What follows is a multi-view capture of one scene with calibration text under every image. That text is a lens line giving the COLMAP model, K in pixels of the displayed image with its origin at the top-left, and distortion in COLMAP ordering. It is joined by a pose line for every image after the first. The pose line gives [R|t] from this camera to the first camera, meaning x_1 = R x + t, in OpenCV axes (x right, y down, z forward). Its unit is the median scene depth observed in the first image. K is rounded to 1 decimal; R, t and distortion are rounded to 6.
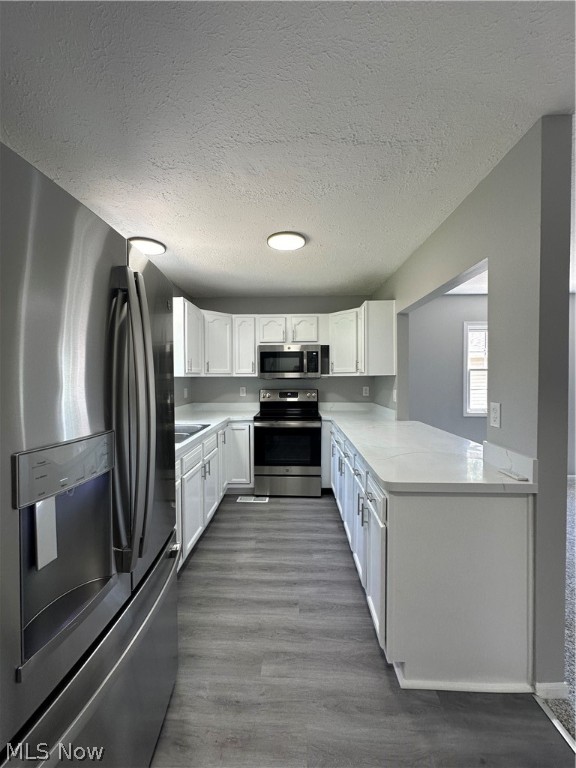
lens RADIAL K [[306.2, 0, 285.2], [0, 306.2, 383.3], [0, 0, 1]] dist [-0.007323, 0.002020]
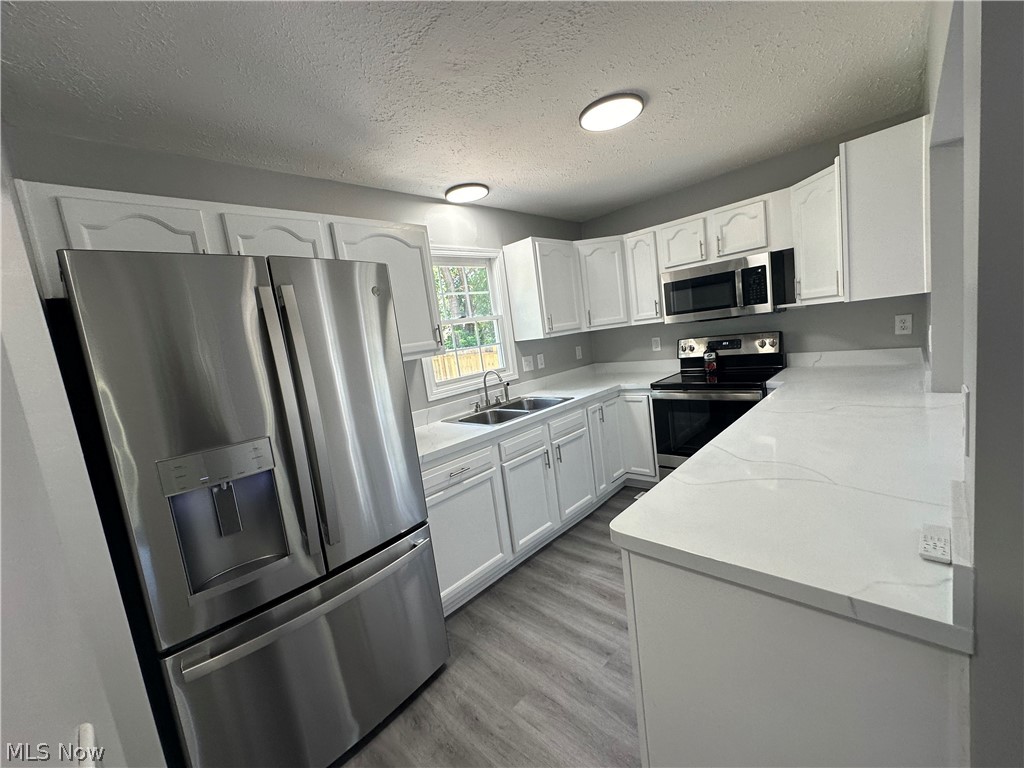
lens RADIAL K [[408.3, 0, 510.9], [0, 408.3, 383.7], [0, 0, 1]] dist [-0.007323, 0.002020]
pose [[0.738680, -0.008118, -0.674007, 0.277337], [0.112385, 0.987415, 0.111275, -0.027577], [0.664621, -0.157945, 0.730296, 0.122891]]
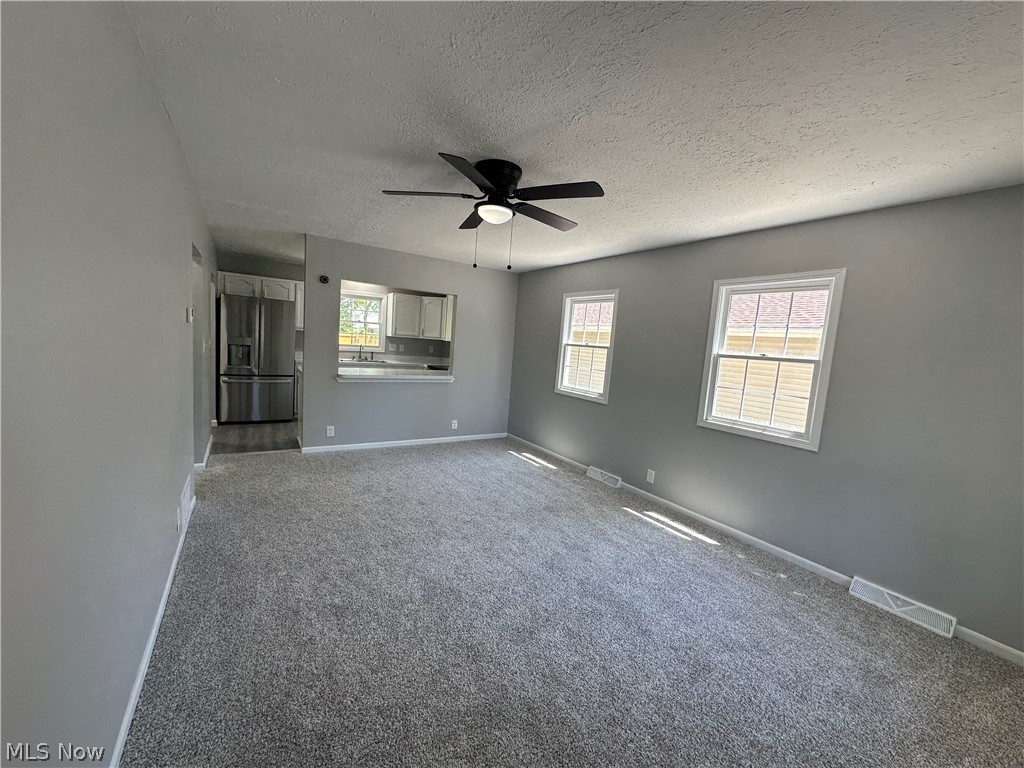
lens RADIAL K [[408.3, 0, 511.2], [0, 408.3, 383.8], [0, 0, 1]] dist [-0.007323, 0.002020]
pose [[0.567538, 0.131502, -0.812778, 1.800698], [-0.094001, 0.991057, 0.094708, -0.033344], [0.817964, 0.022652, 0.574824, 0.158074]]
